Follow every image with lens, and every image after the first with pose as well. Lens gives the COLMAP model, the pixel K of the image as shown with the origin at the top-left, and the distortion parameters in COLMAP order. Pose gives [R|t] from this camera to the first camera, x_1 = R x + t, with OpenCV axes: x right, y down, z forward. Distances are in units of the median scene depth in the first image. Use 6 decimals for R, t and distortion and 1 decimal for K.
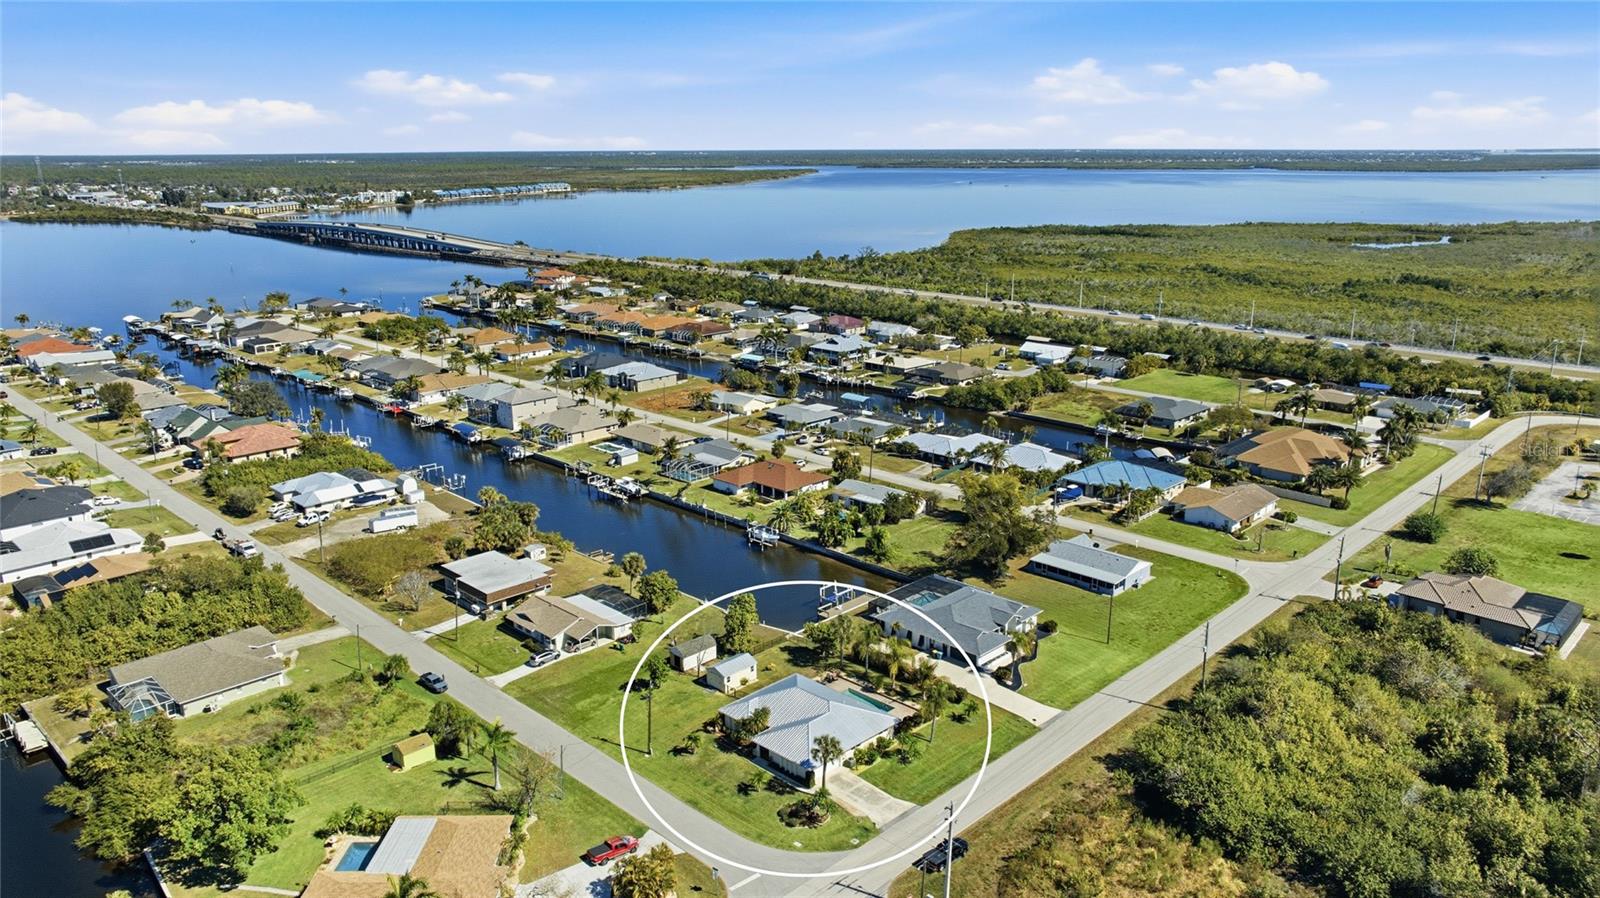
lens RADIAL K [[1130.7, 0, 800.0], [0, 1130.7, 449.0], [0, 0, 1]] dist [-0.021457, 0.006699]
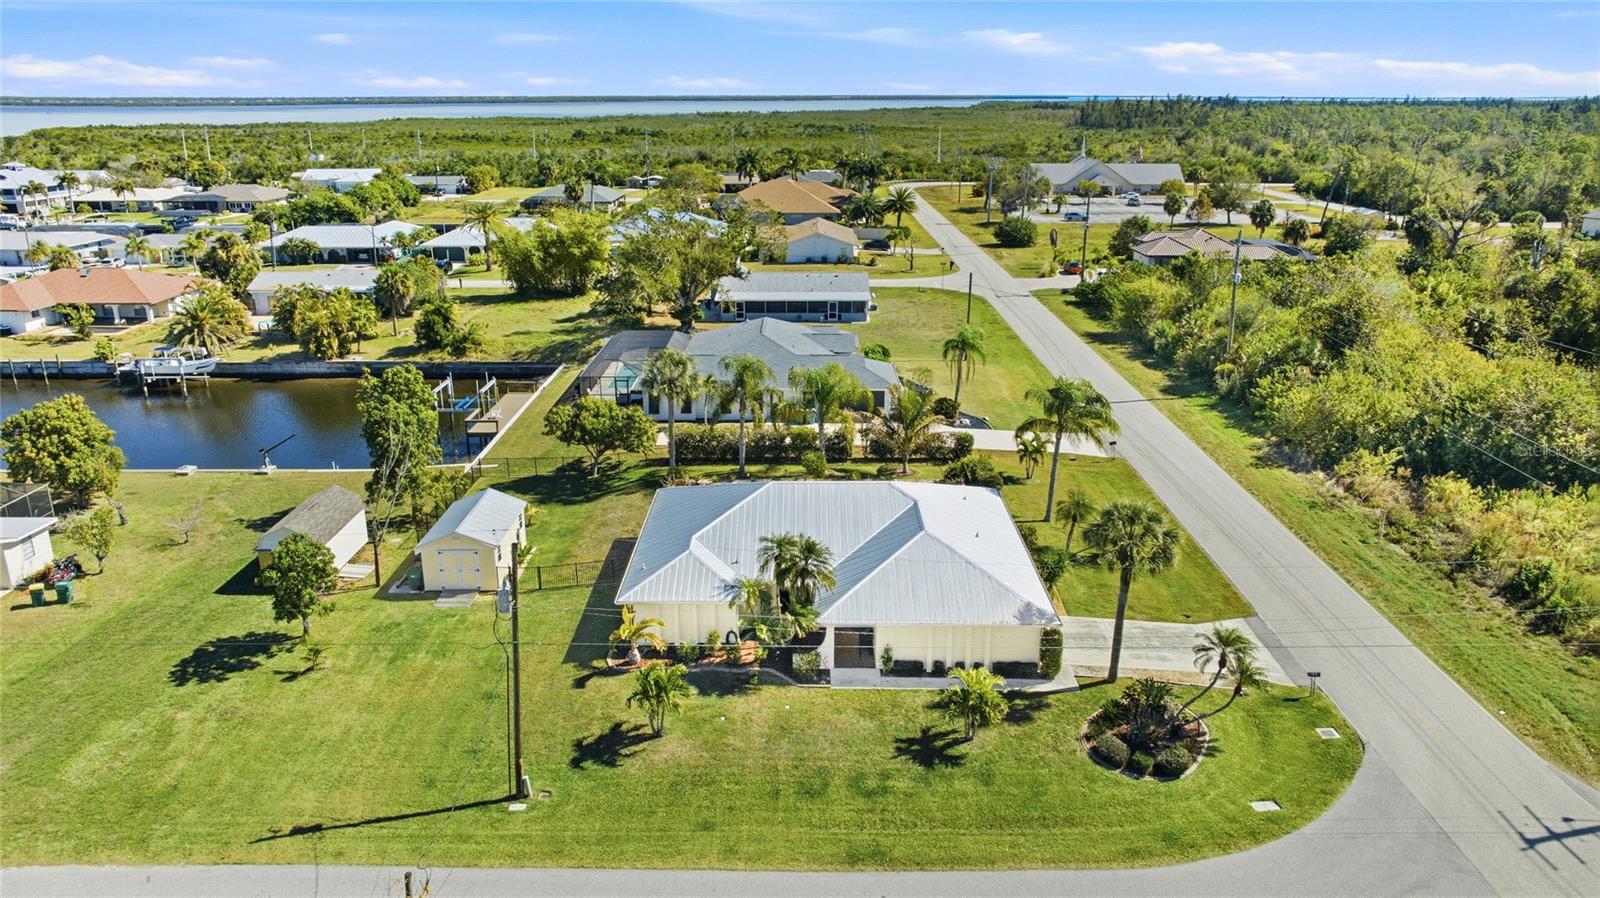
lens RADIAL K [[1133.4, 0, 800.0], [0, 1133.4, 449.0], [0, 0, 1]] dist [-0.080348, 0.108282]
pose [[0.714008, -0.200663, 0.670766, -0.176057], [0.173946, 0.978852, 0.107668, 0.112885], [-0.678186, 0.039801, 0.733812, 0.505058]]
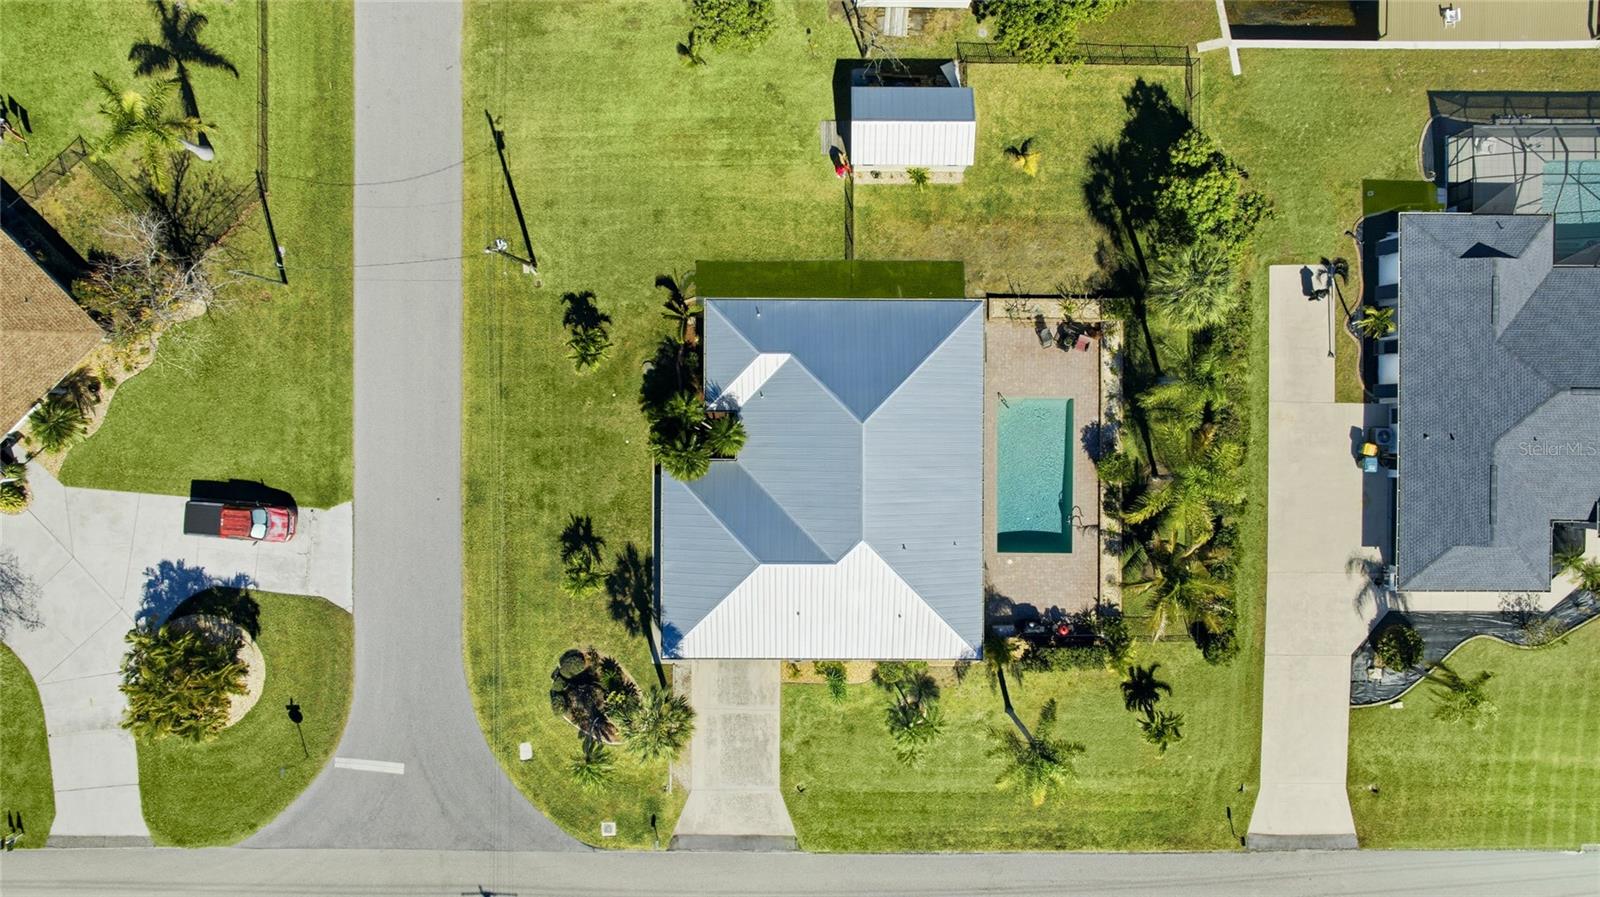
lens RADIAL K [[1130.7, 0, 800.0], [0, 1130.7, 448.5], [0, 0, 1]] dist [-0.021457, 0.006699]
pose [[0.701530, 0.712396, 0.018668, -0.013762], [-0.193539, 0.165245, 0.967076, -0.110807], [0.685856, -0.682046, 0.253801, 0.623254]]
